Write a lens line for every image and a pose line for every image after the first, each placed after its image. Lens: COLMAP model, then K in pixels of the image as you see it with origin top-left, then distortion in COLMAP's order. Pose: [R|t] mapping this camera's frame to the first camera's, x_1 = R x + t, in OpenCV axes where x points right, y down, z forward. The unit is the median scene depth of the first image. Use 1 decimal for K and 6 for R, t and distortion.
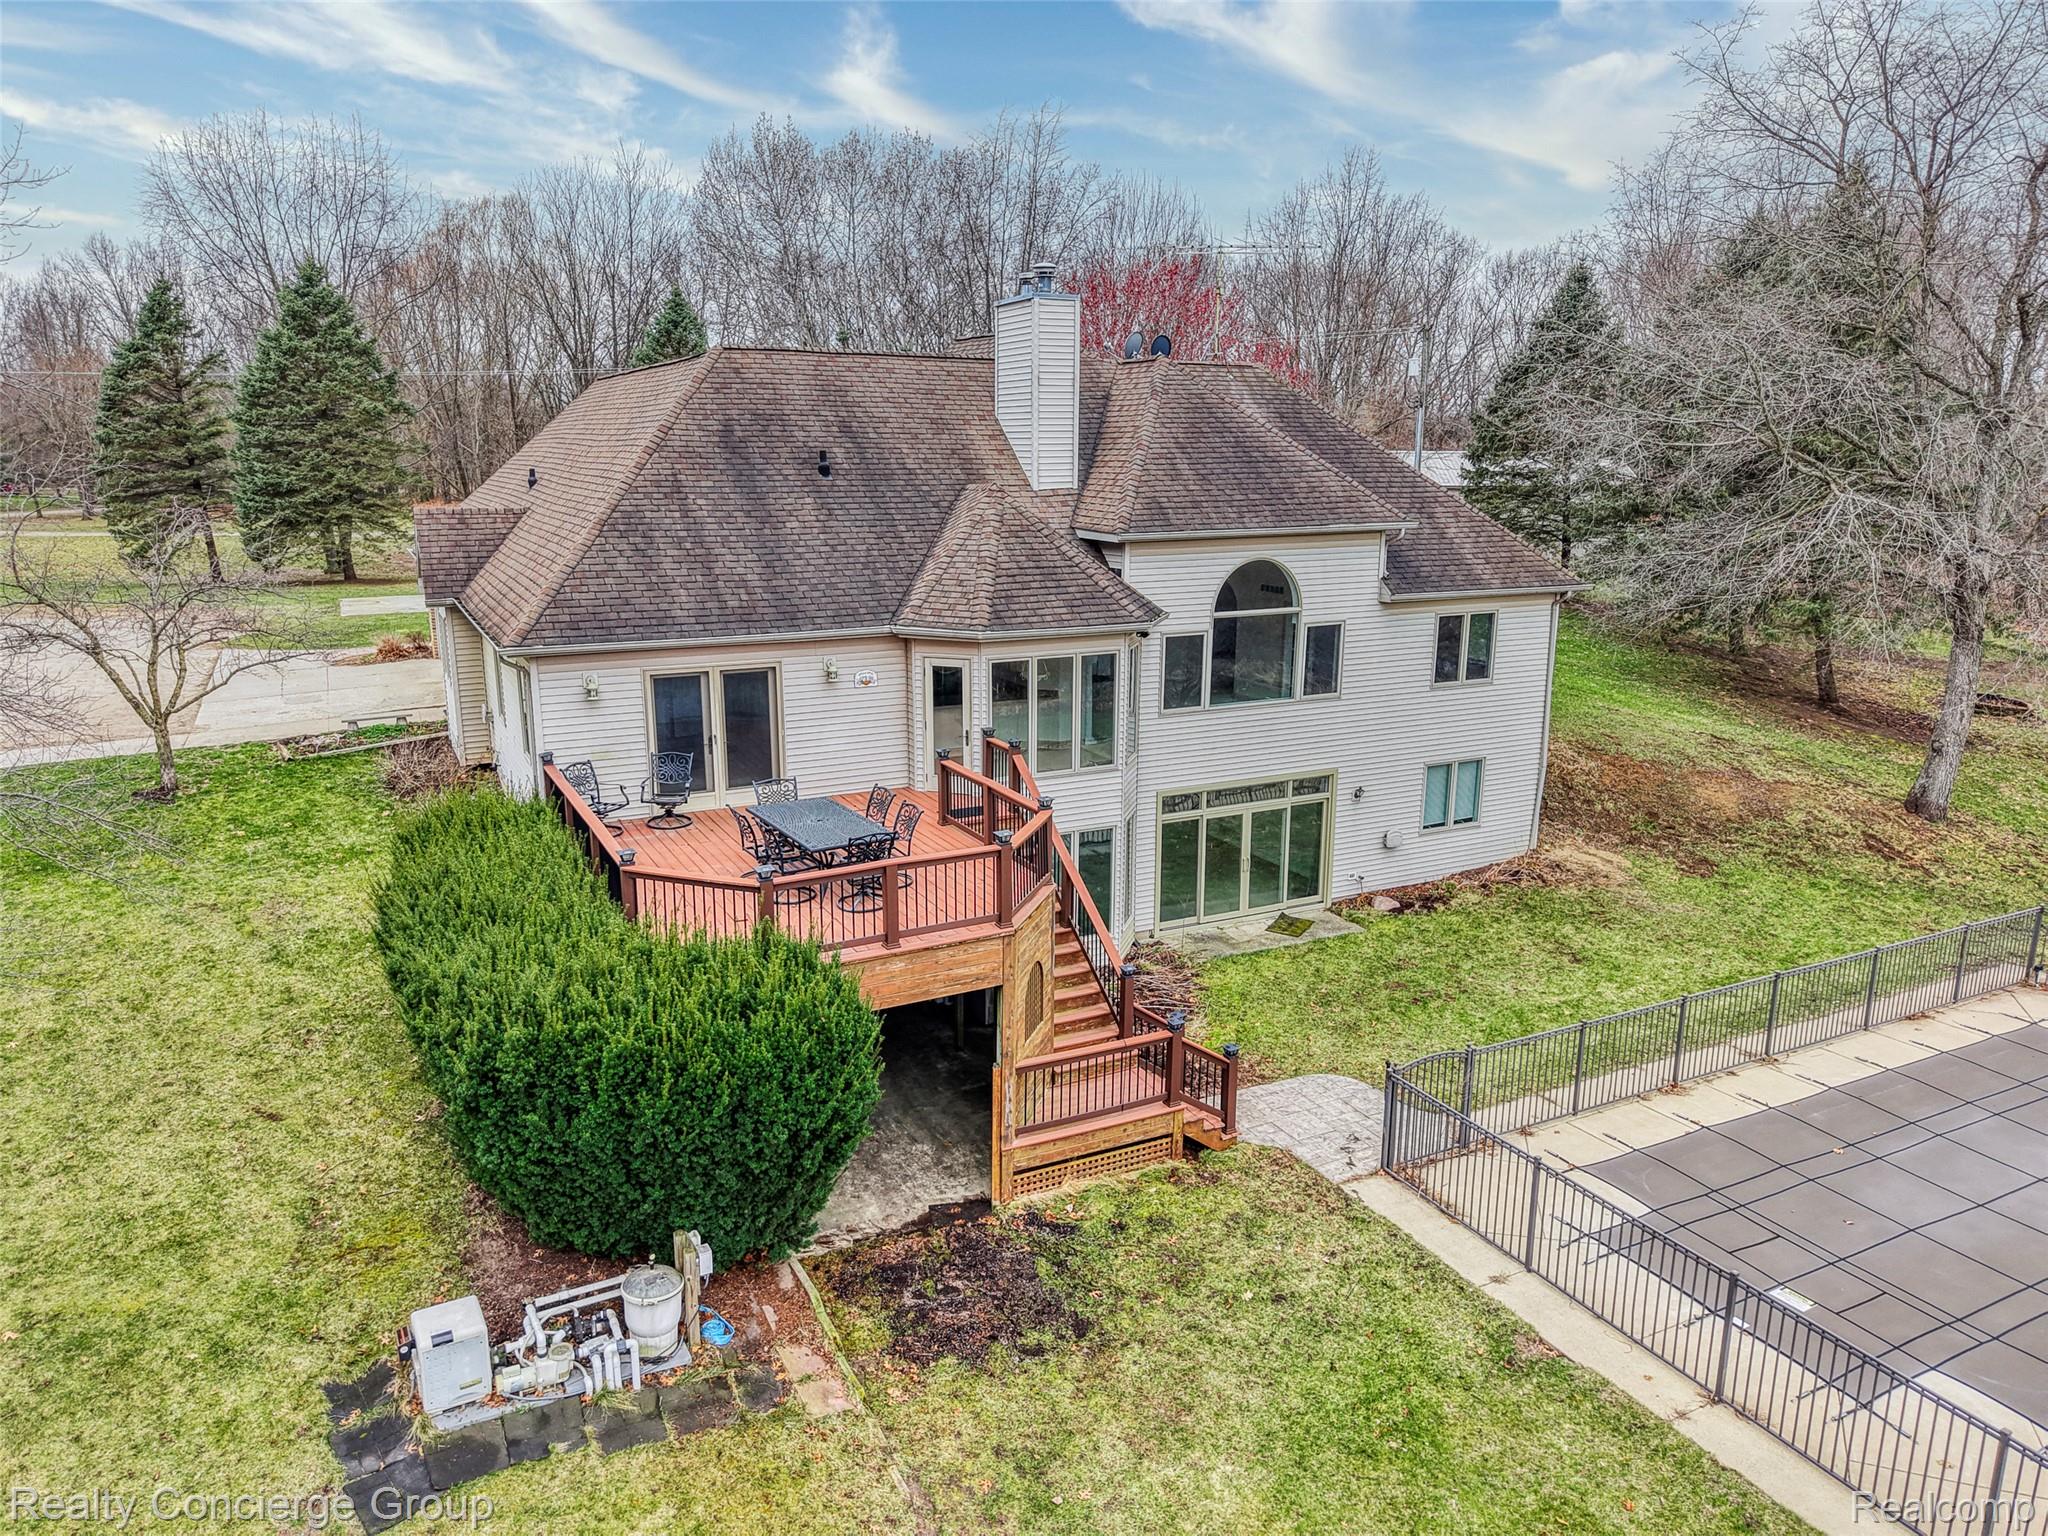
lens RADIAL K [[1369.3, 0, 1025.1], [0, 1369.3, 777.1], [0, 0, 1]] dist [0.030183, -0.023003]
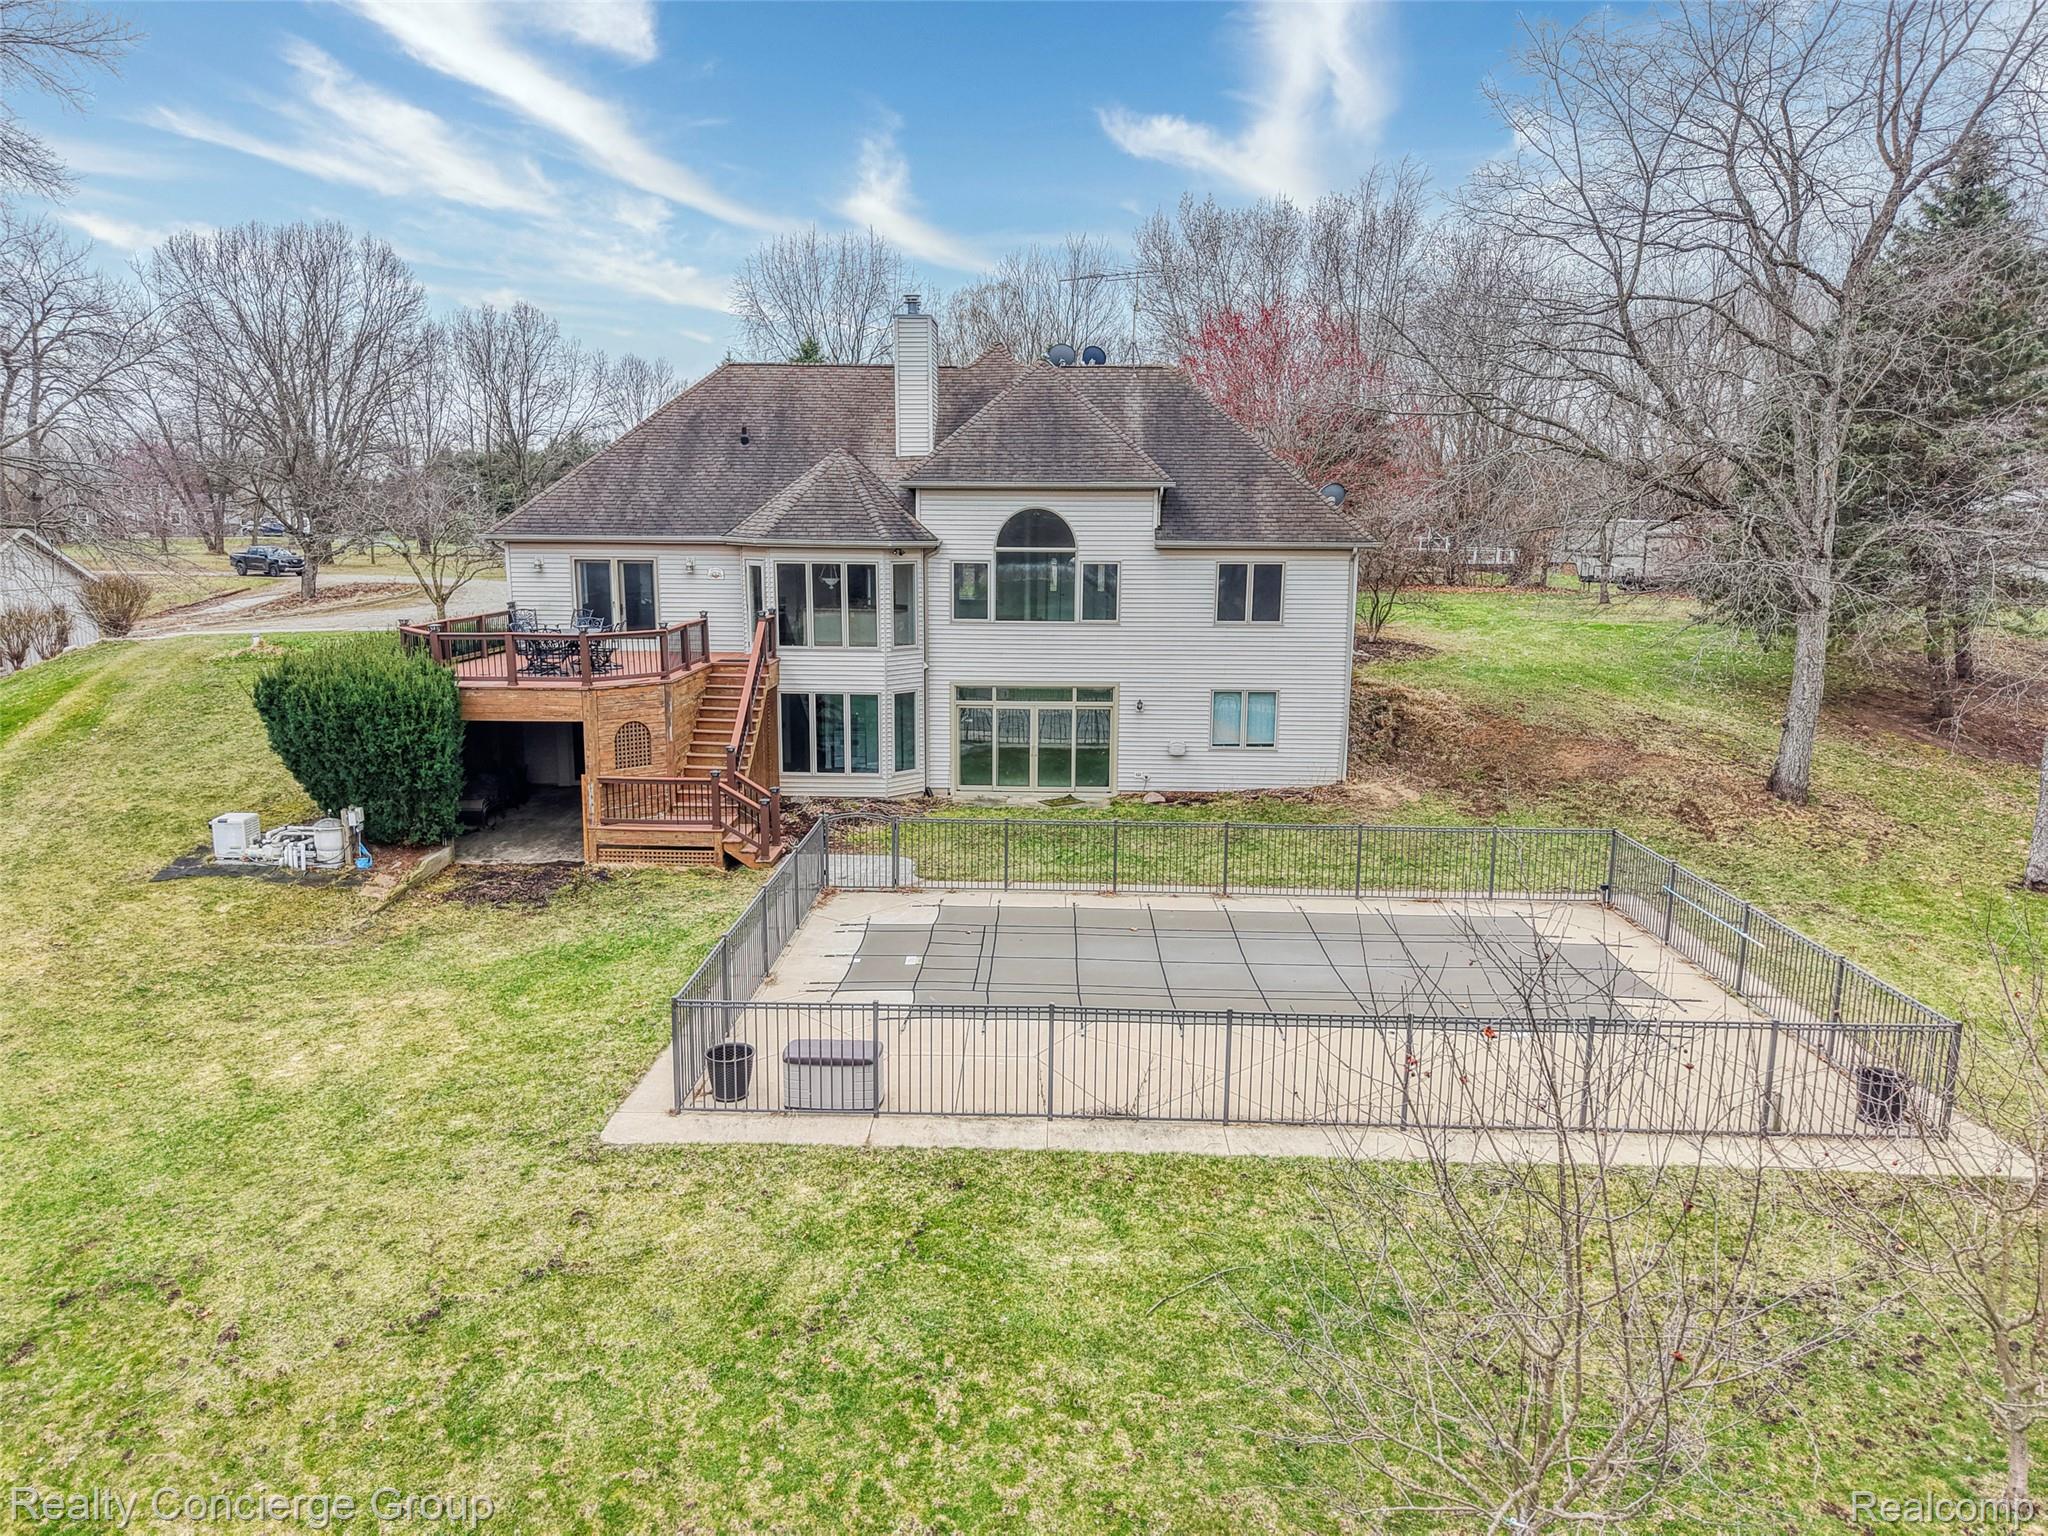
lens RADIAL K [[1369.3, 0, 1021.9], [0, 1369.3, 763.2], [0, 0, 1]] dist [0.030183, -0.023003]
pose [[0.876866, 0.088488, -0.472520, 0.786768], [-0.121063, 0.991882, -0.038911, 0.131914], [0.465241, 0.091325, 0.880461, -0.125767]]
